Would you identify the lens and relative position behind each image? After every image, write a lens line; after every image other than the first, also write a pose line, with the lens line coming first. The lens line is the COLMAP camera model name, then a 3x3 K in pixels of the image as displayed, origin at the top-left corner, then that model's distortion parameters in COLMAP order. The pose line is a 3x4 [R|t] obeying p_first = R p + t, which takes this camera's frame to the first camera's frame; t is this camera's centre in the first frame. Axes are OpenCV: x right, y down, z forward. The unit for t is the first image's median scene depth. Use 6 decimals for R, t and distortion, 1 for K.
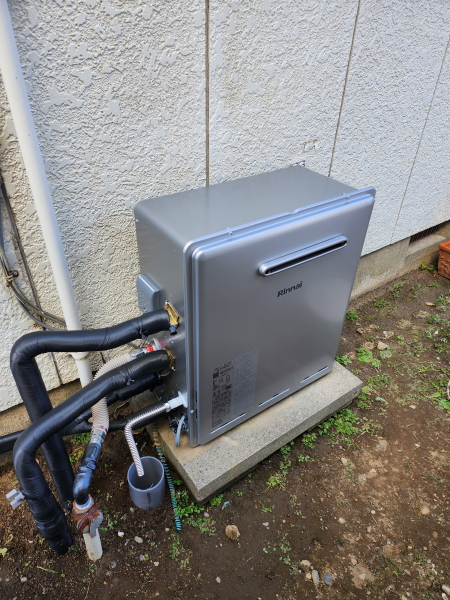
lens RADIAL K [[422.8, 0, 224.4], [0, 422.8, 300.5], [0, 0, 1]] dist [-0.005196, -0.035741]
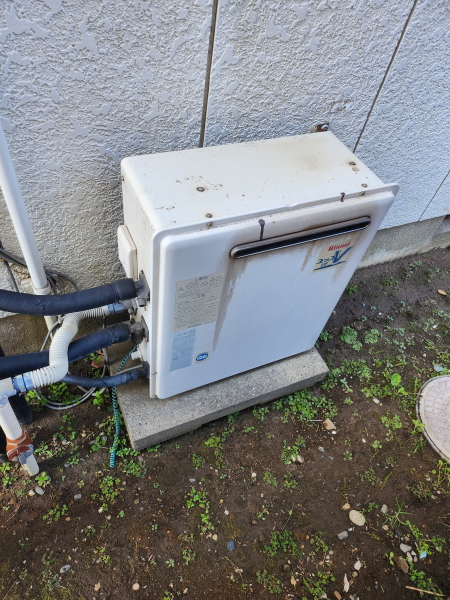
lens RADIAL K [[422.8, 0, 227.2], [0, 422.8, 301.0], [0, 0, 1]] dist [-0.005196, -0.035741]
pose [[0.972829, 0.226696, -0.047029, 0.132964], [-0.208867, 0.946973, 0.244167, -0.185074], [0.099887, -0.227710, 0.968592, 0.080715]]
